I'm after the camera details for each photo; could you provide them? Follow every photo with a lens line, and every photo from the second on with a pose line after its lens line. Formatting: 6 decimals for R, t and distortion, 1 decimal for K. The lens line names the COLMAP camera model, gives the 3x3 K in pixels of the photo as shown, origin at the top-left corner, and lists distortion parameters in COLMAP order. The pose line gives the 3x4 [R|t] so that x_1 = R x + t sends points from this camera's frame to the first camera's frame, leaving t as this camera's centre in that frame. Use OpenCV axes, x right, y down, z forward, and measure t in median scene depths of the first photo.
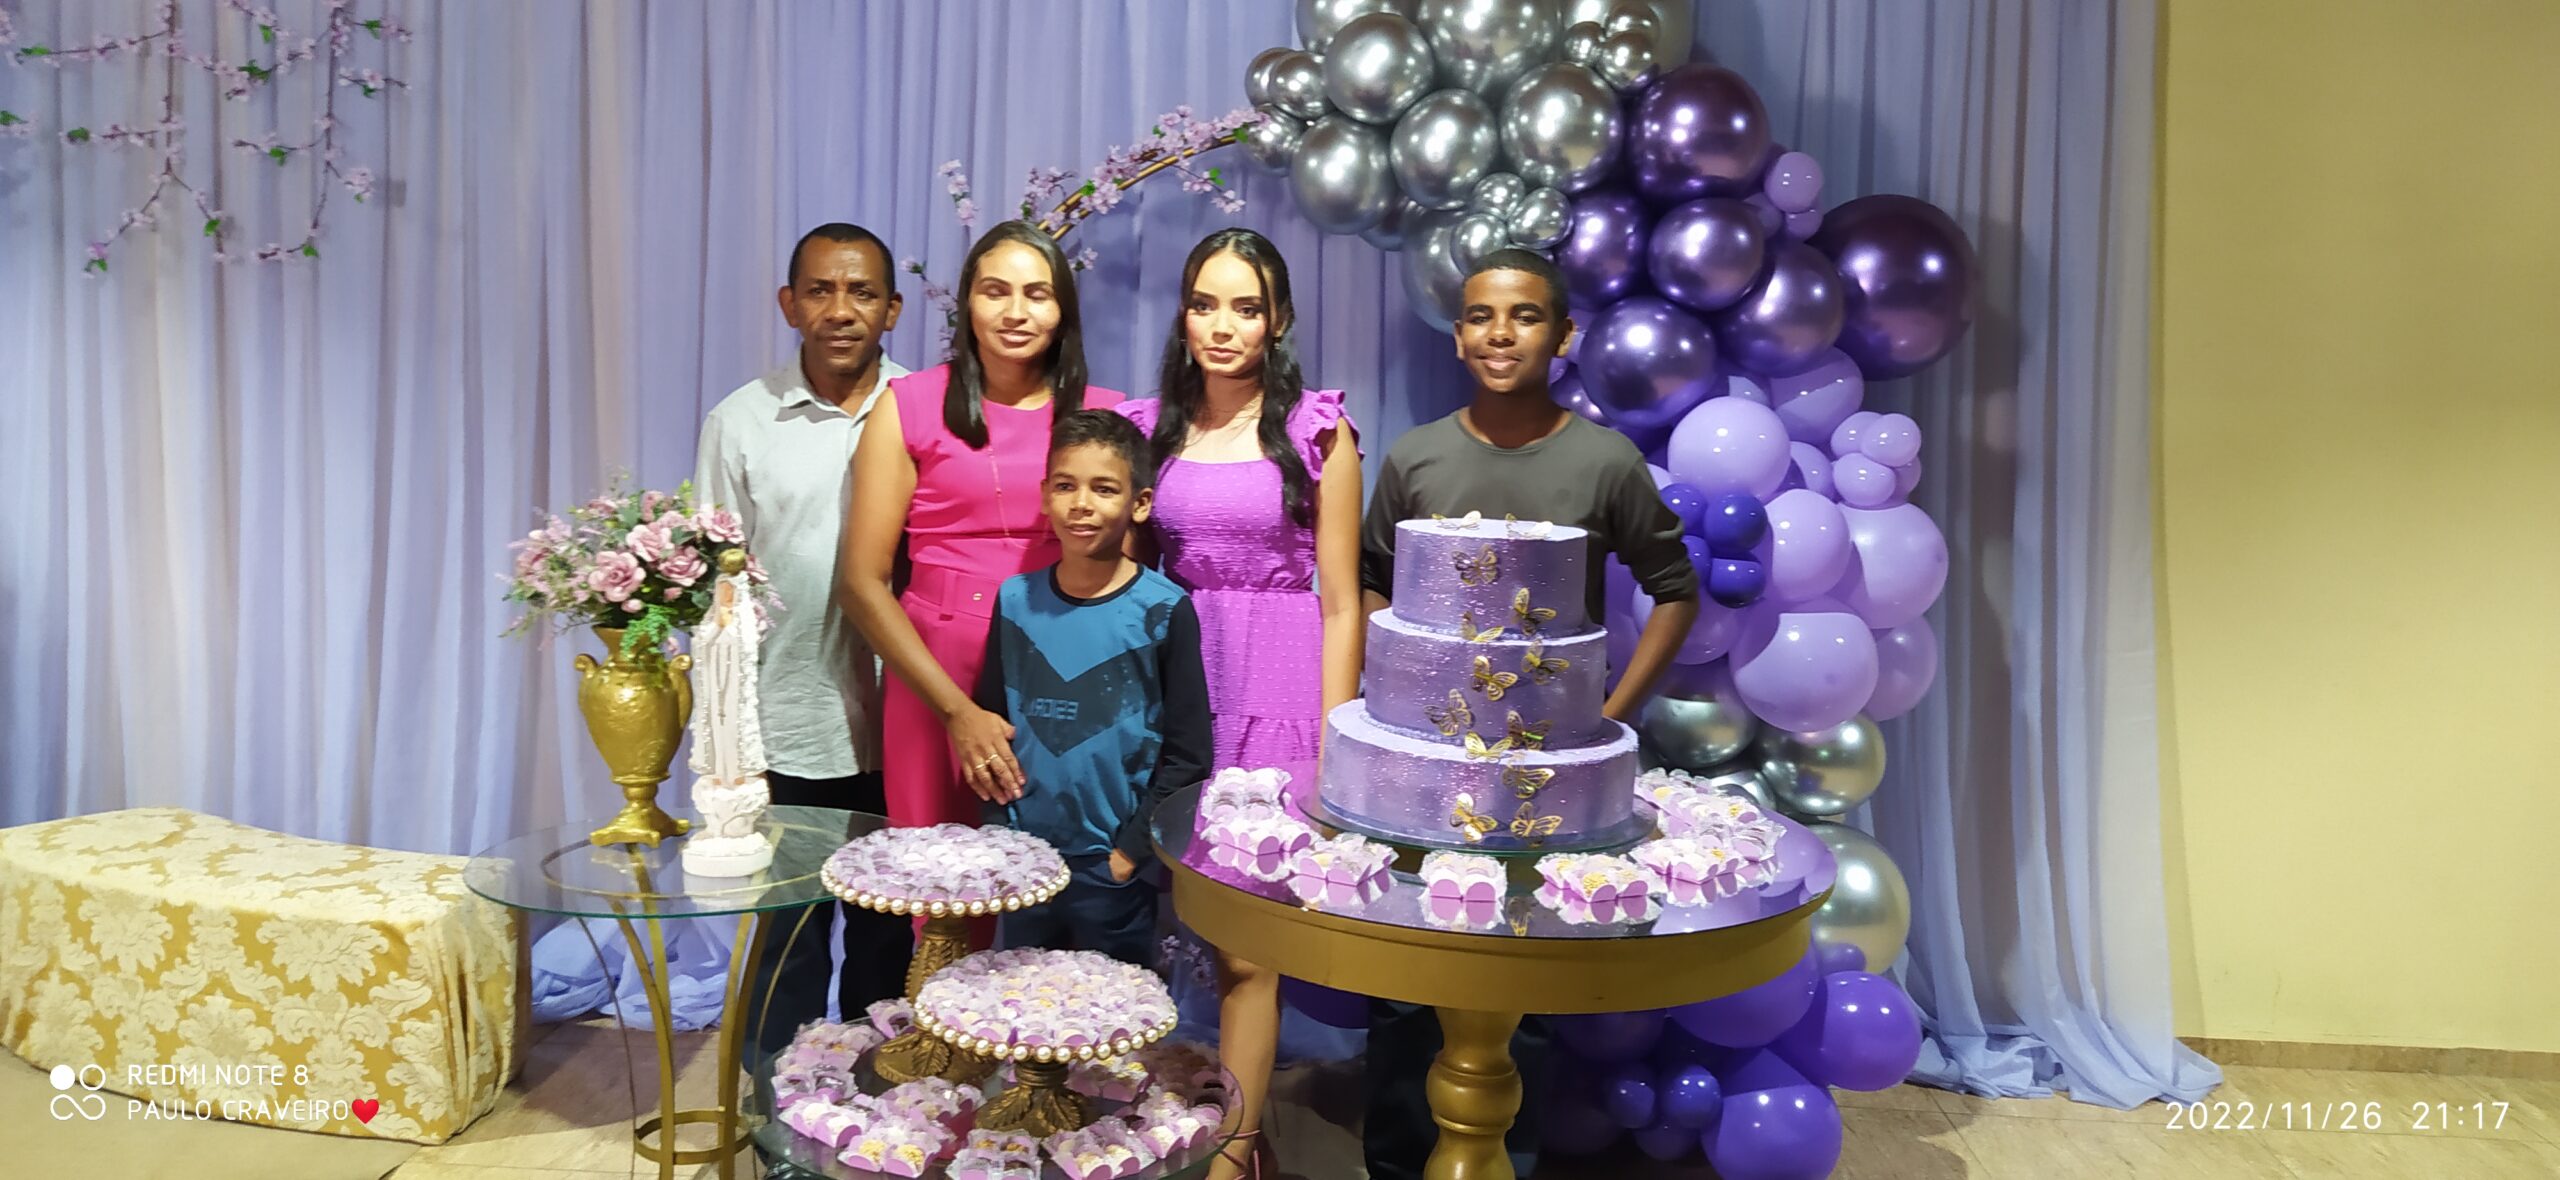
lens RADIAL K [[1810.1, 0, 1315.5], [0, 1810.1, 556.8], [0, 0, 1]] dist [0.074719, -0.109603]
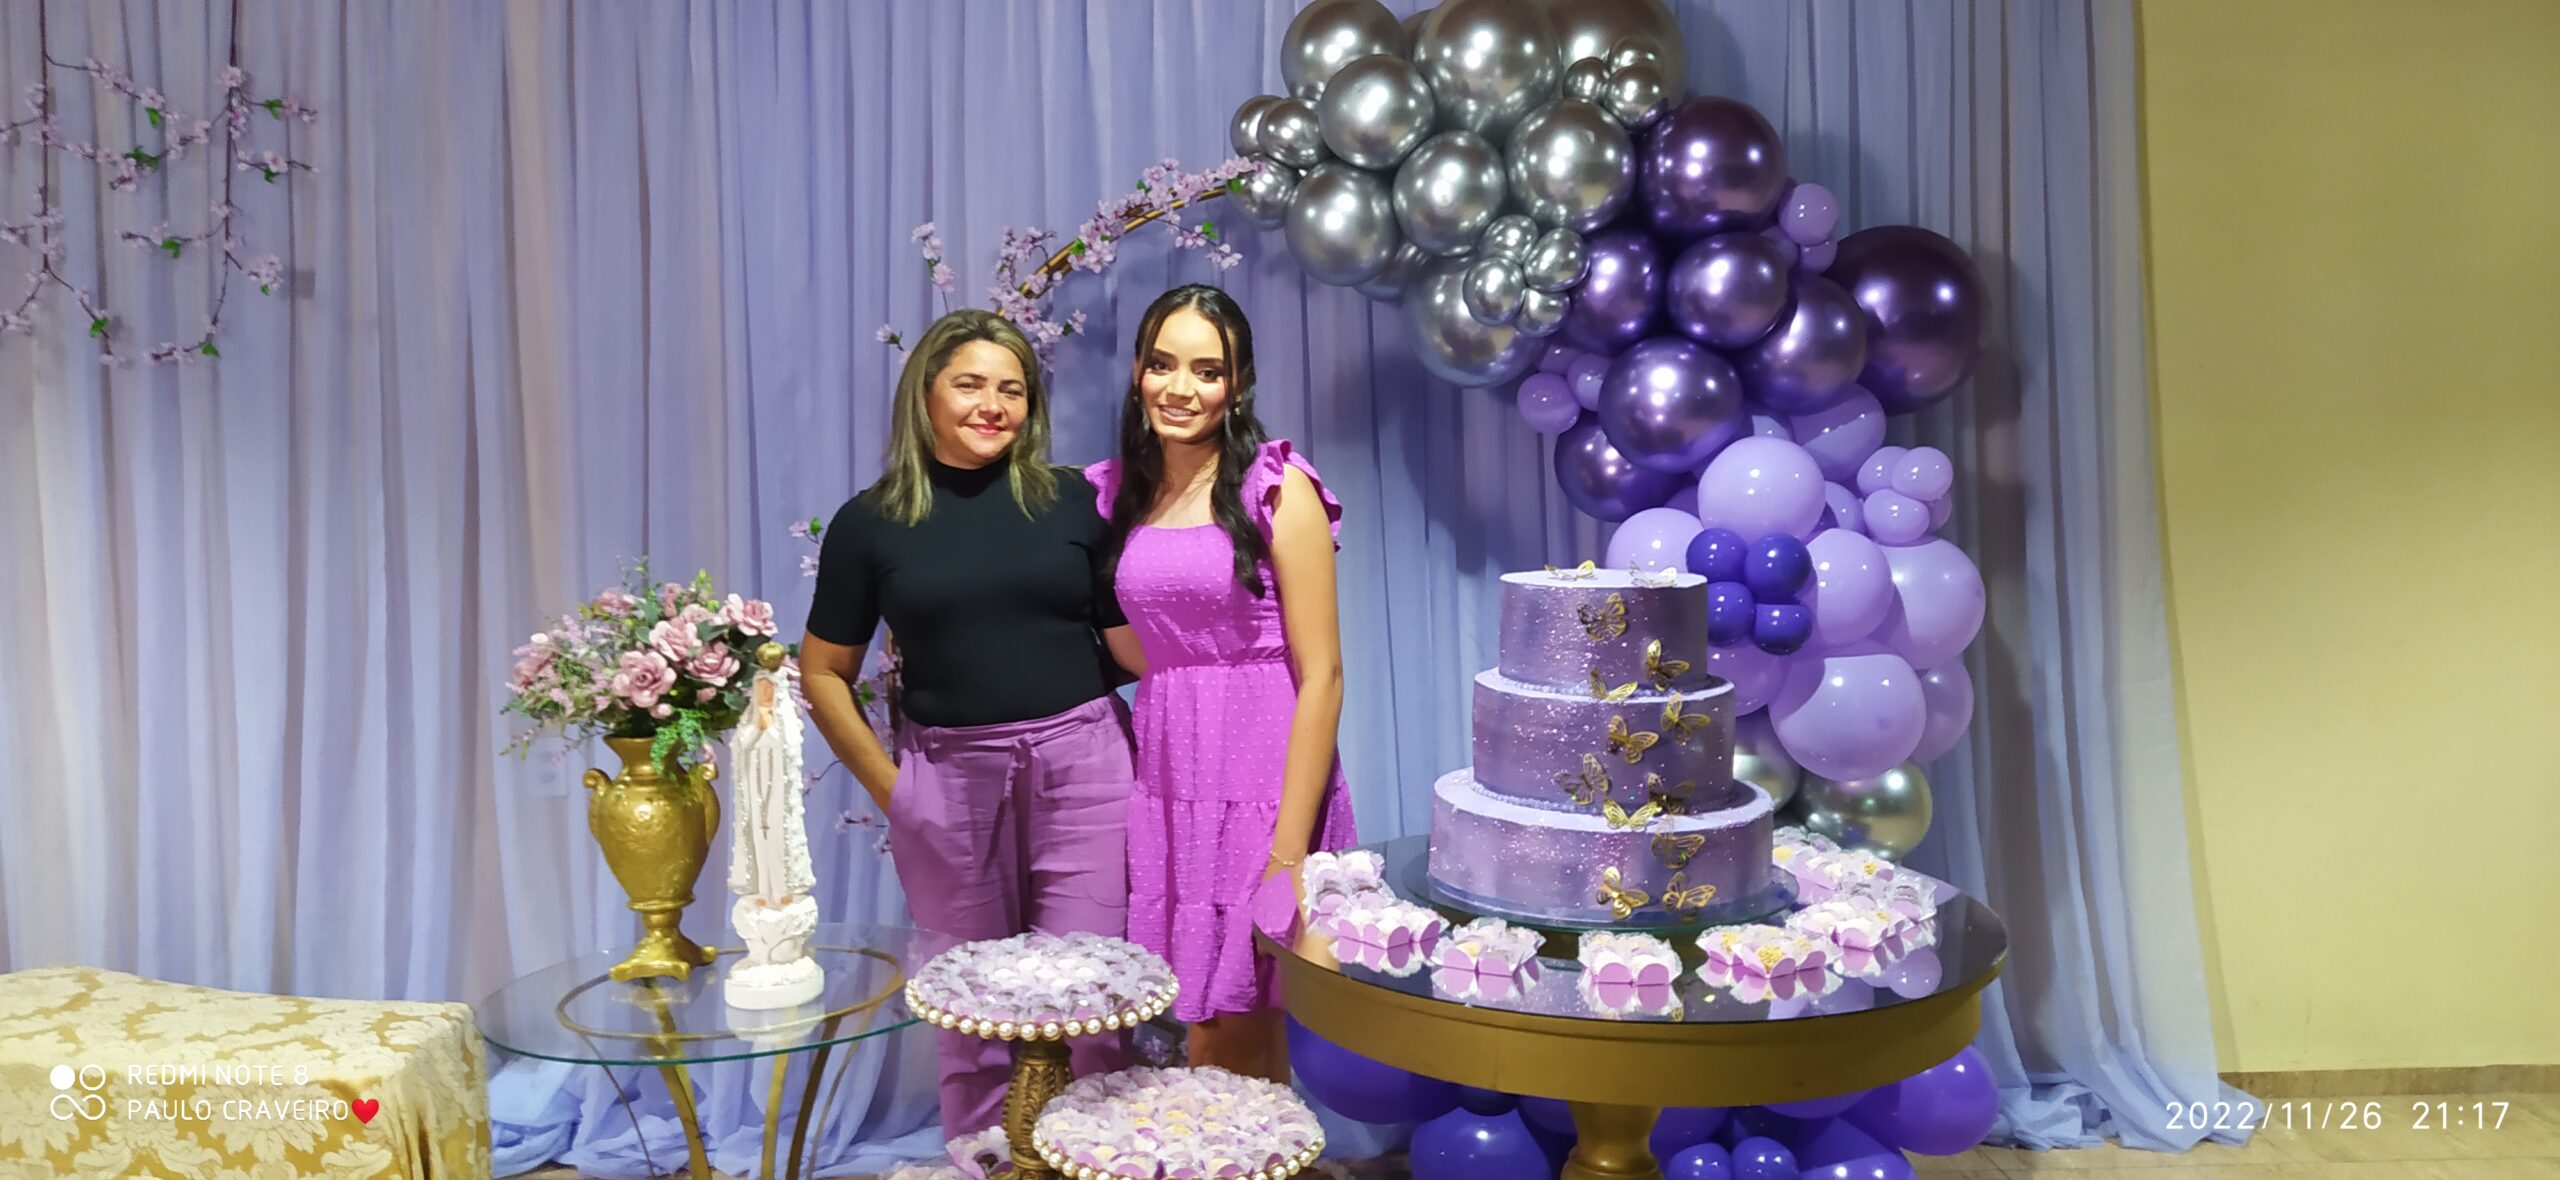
lens RADIAL K [[1813.8, 0, 1294.1], [0, 1813.8, 557.9], [0, 0, 1]] dist [0.056095, -0.067525]
pose [[0.996449, -0.047399, 0.069595, -0.088387], [0.050196, 0.997977, -0.039010, 0.001582], [-0.067606, 0.042365, 0.996812, 0.056827]]
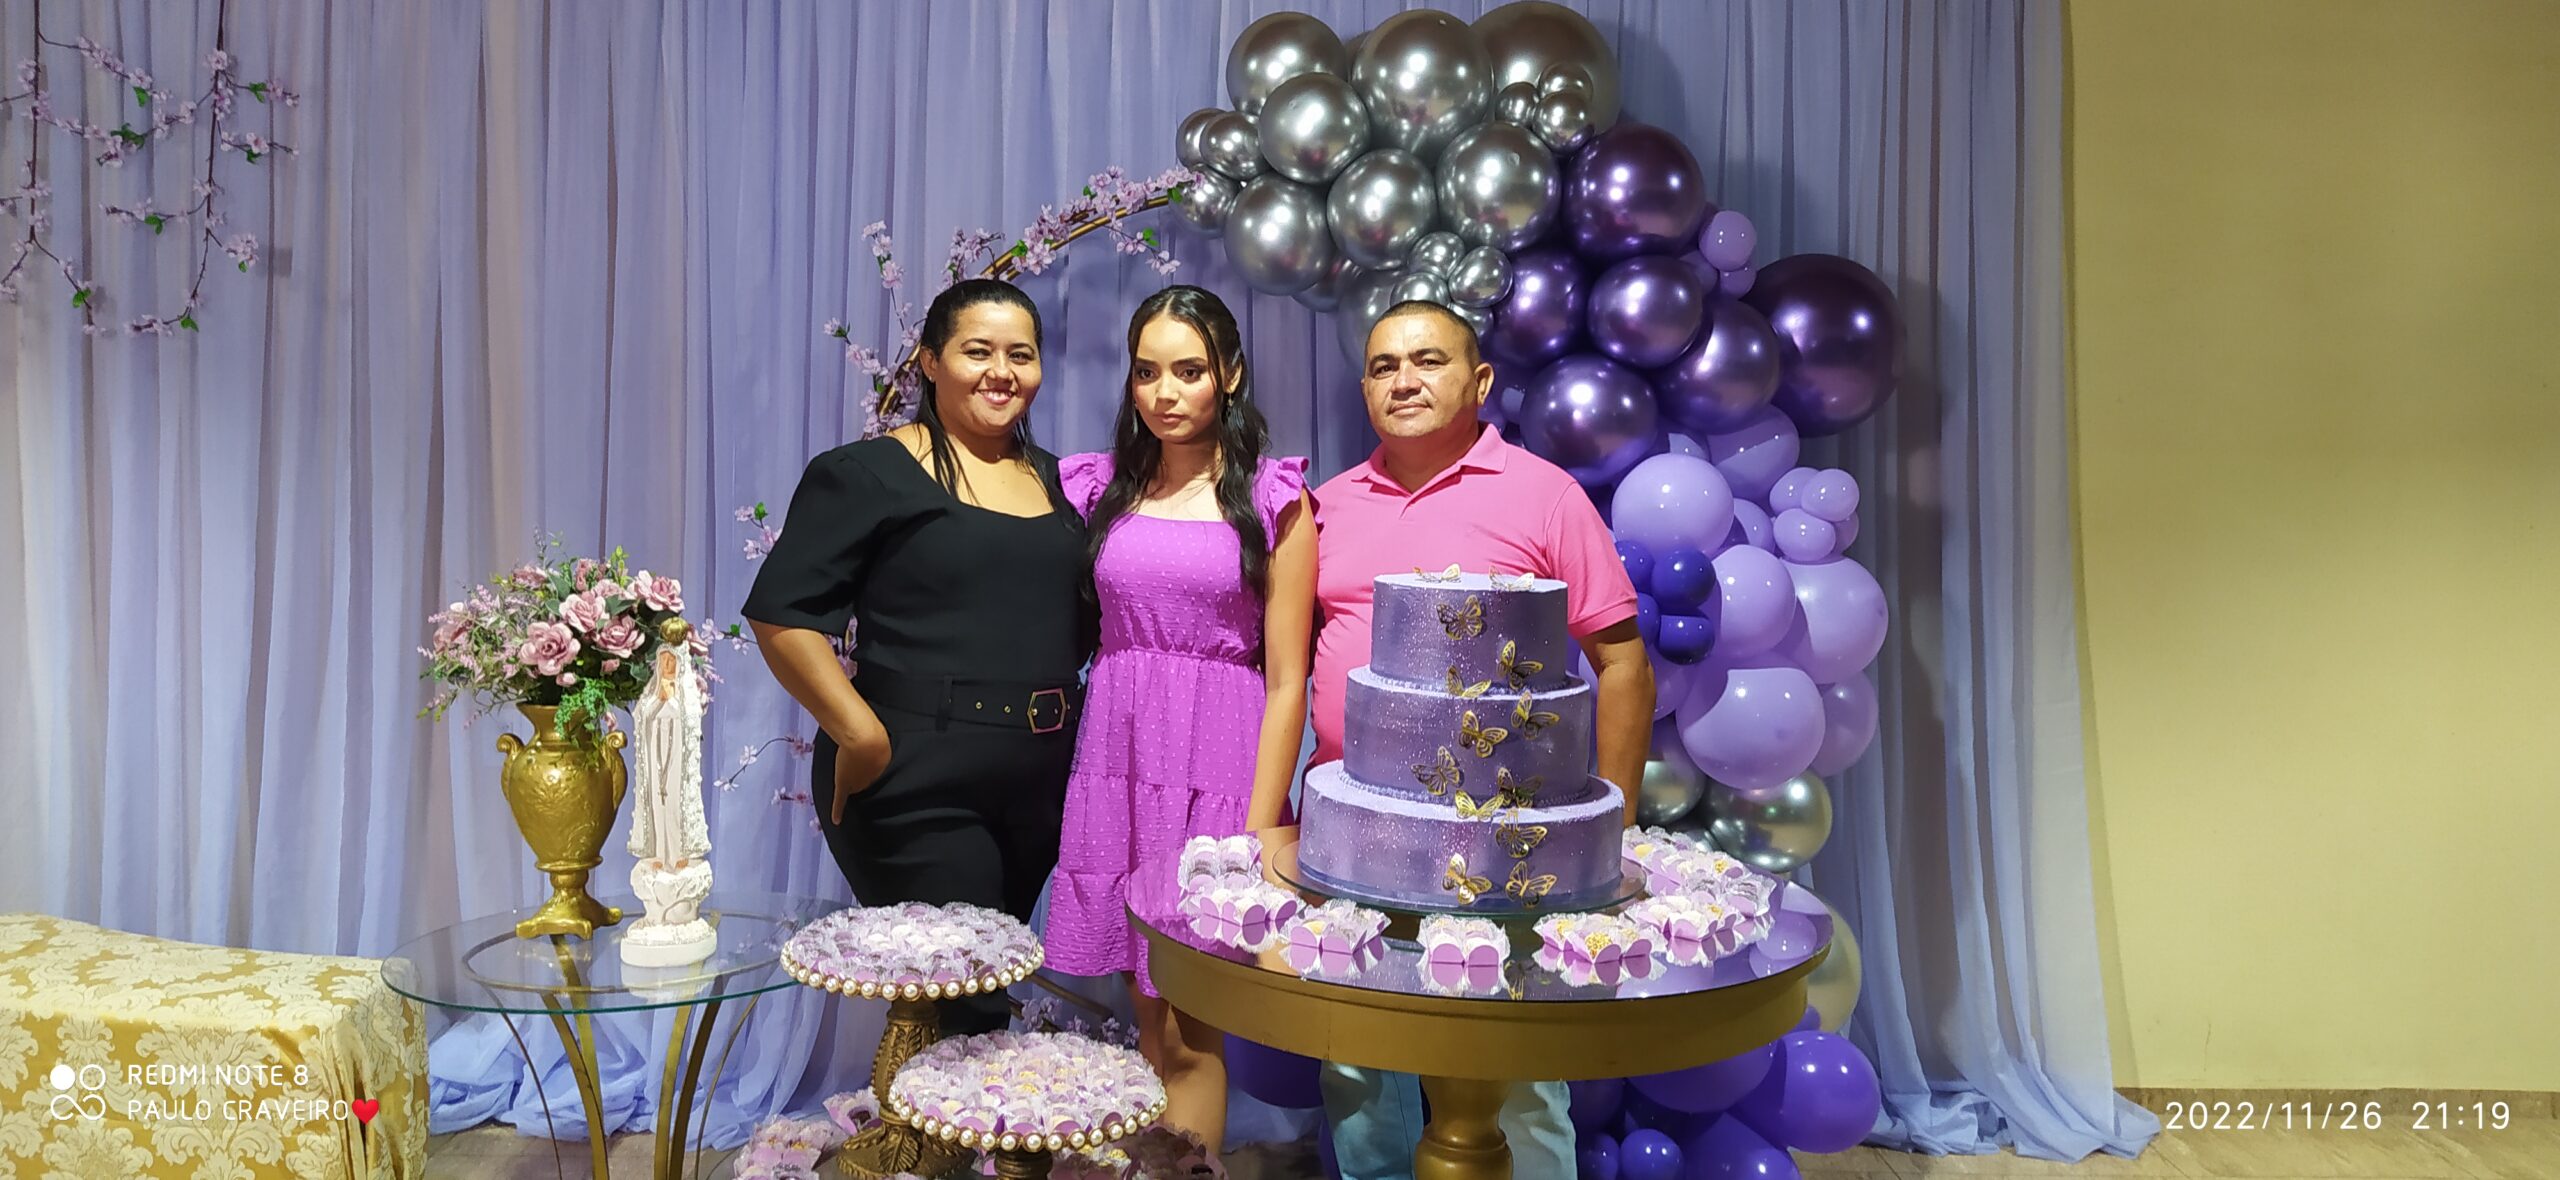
lens RADIAL K [[1805.2, 0, 1308.8], [0, 1805.2, 562.9], [0, 0, 1]] dist [0.061903, -0.081441]
pose [[0.997615, -0.015811, 0.067186, -0.038940], [0.018533, 0.999024, -0.040098, 0.008216], [-0.066487, 0.041248, 0.996934, 0.024839]]
